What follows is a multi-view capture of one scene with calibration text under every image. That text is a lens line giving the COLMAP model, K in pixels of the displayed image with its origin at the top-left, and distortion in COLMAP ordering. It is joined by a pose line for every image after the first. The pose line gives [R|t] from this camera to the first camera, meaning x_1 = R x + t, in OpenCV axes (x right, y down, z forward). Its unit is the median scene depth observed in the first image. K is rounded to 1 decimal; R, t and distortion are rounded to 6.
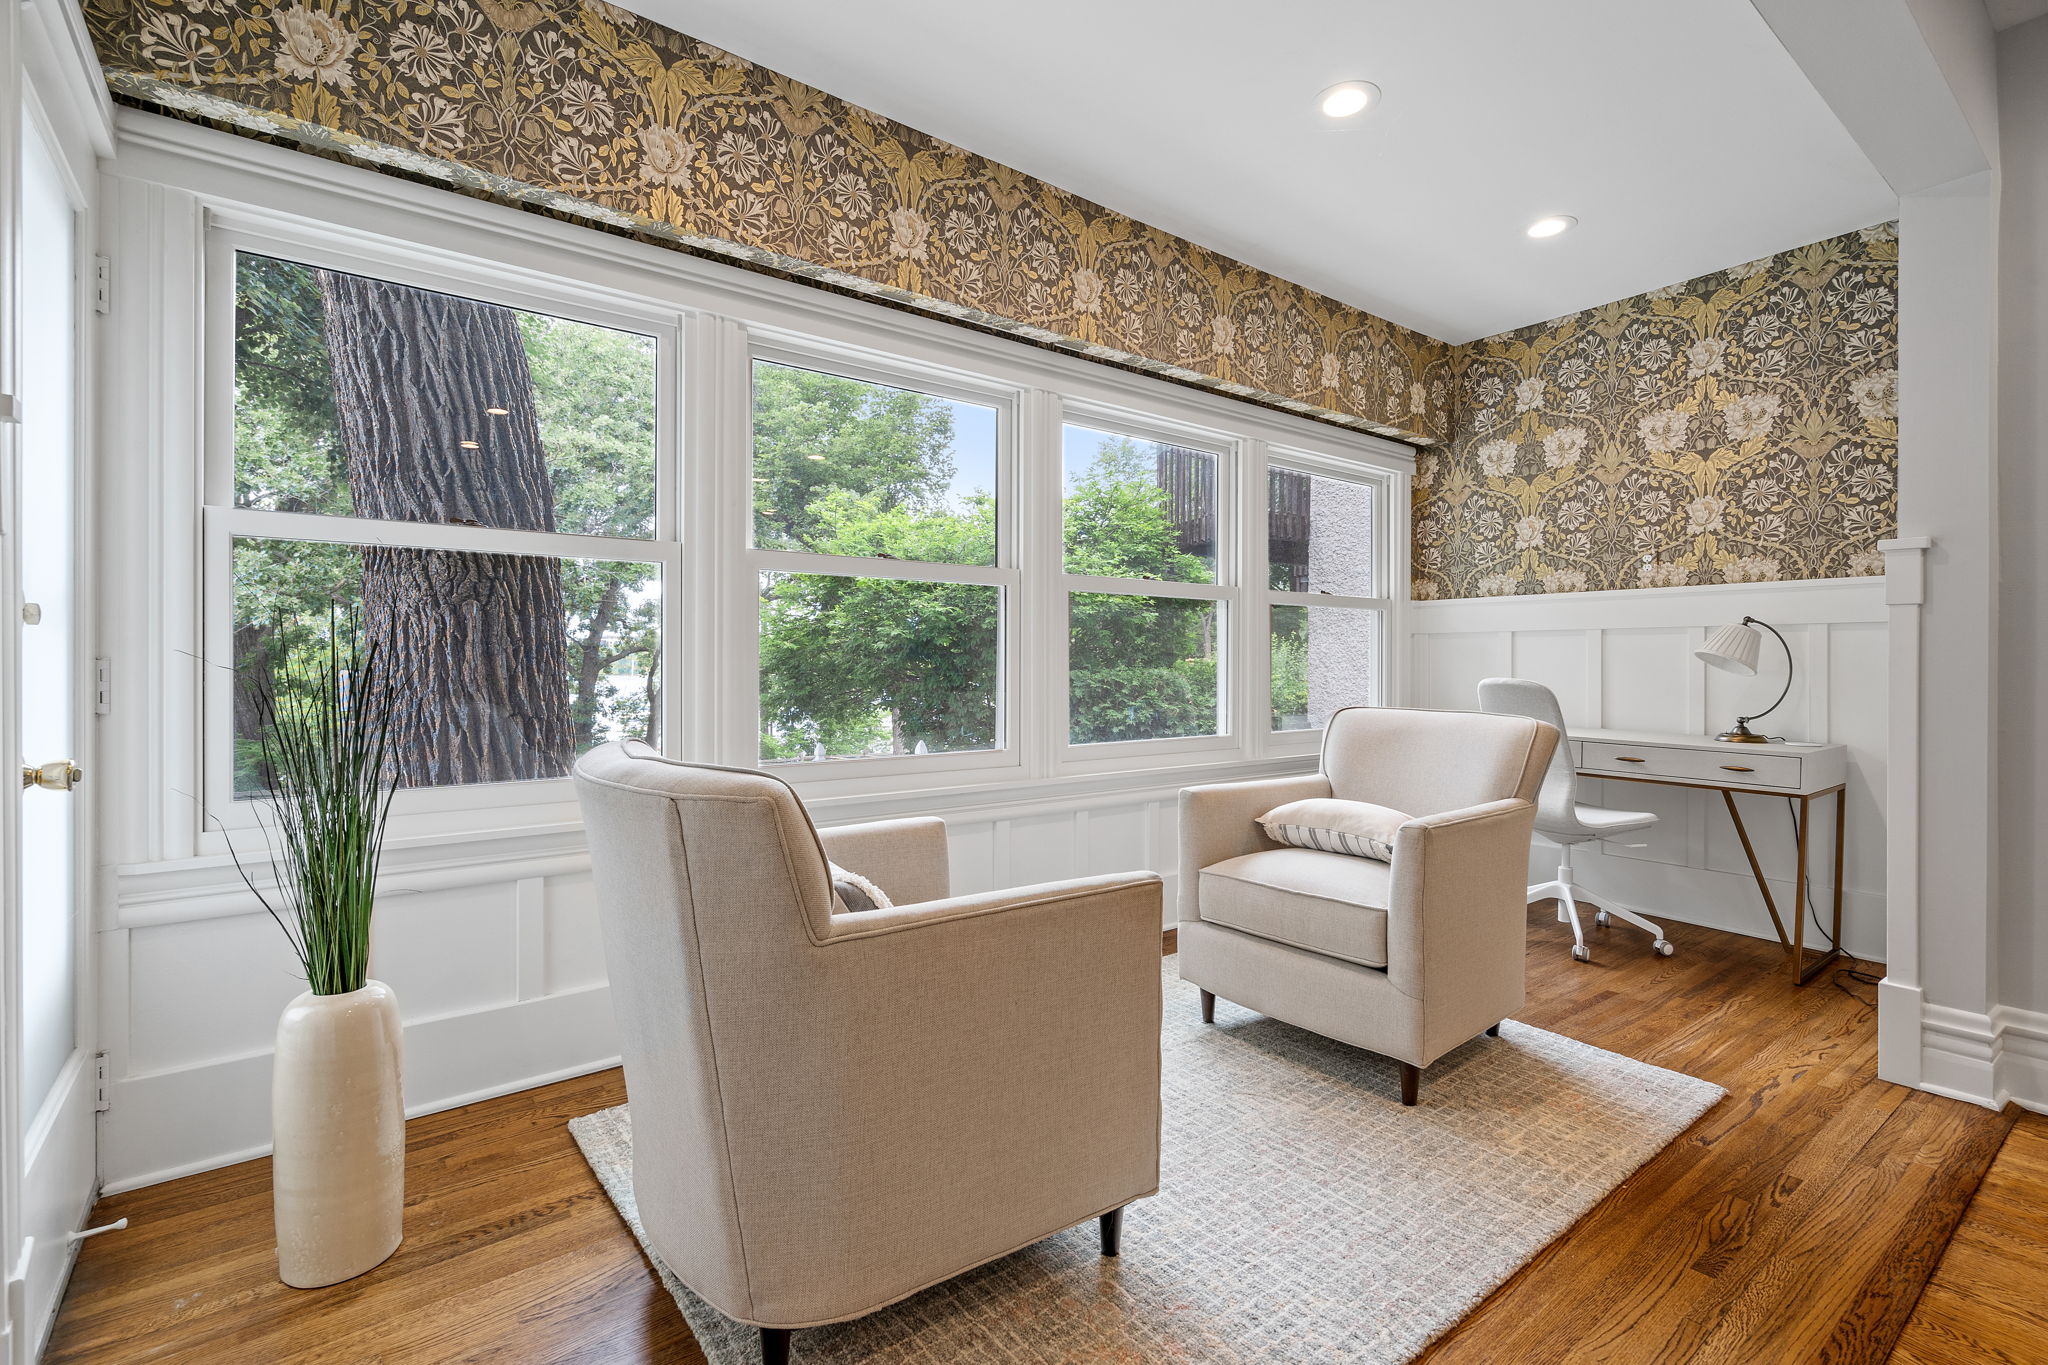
lens RADIAL K [[938.4, 0, 1010.2], [0, 938.4, 674.7], [0, 0, 1]] dist [-0.014322, 0.001811]
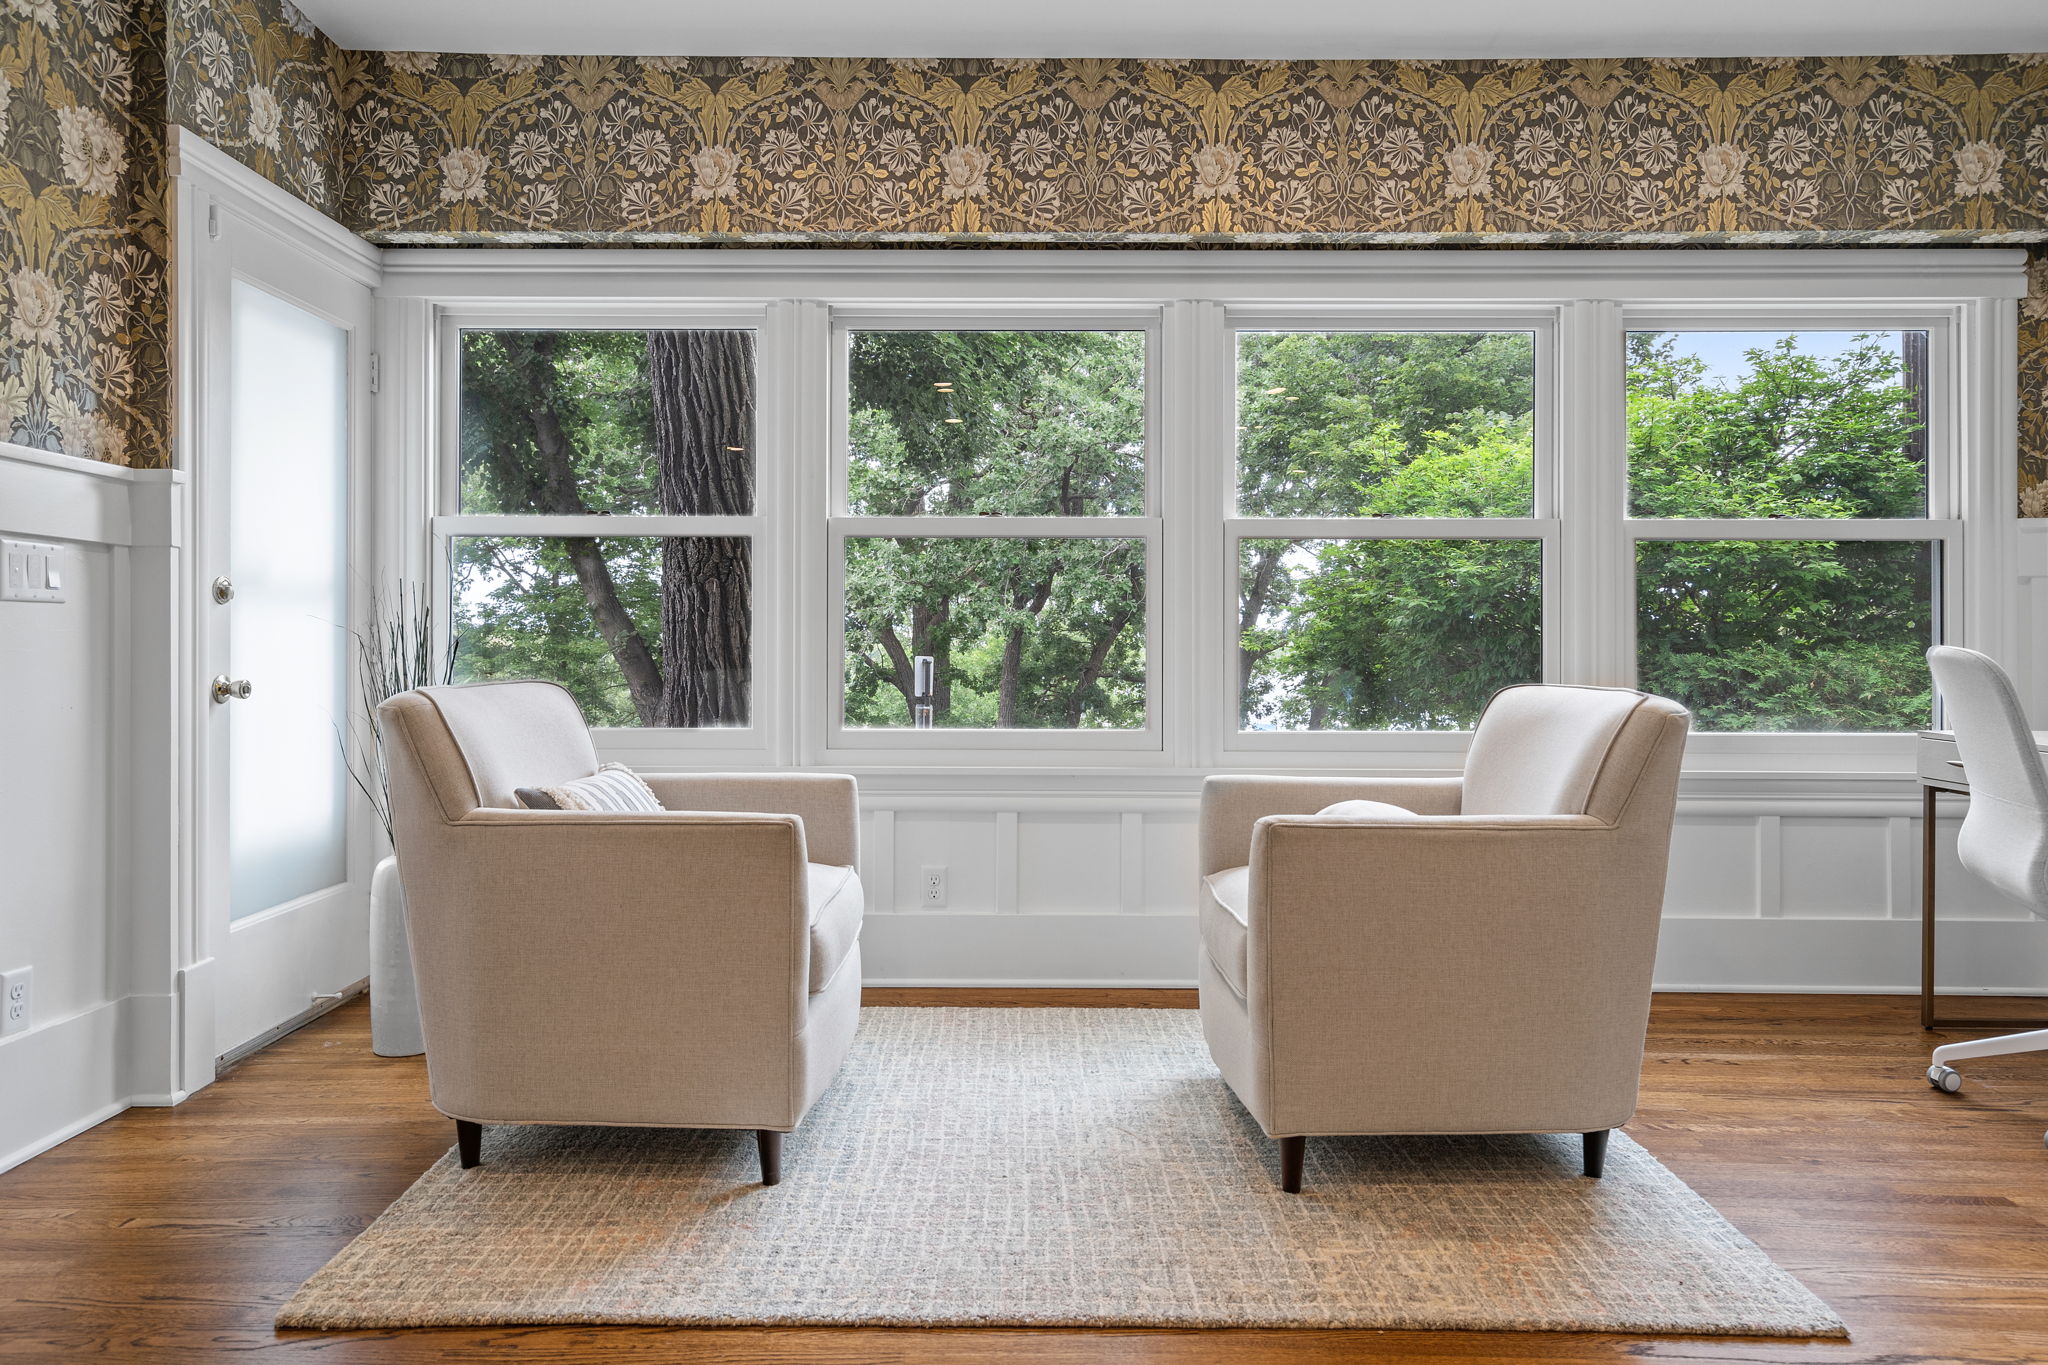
lens RADIAL K [[855.0, 0, 1085.2], [0, 855.0, 635.4], [0, 0, 1]] dist [-0.006756, 0.002553]
pose [[0.791262, 0.006372, -0.611444, 0.379434], [-0.007568, 0.999971, 0.000628, -0.002259], [0.611431, 0.004131, 0.791287, 0.286765]]
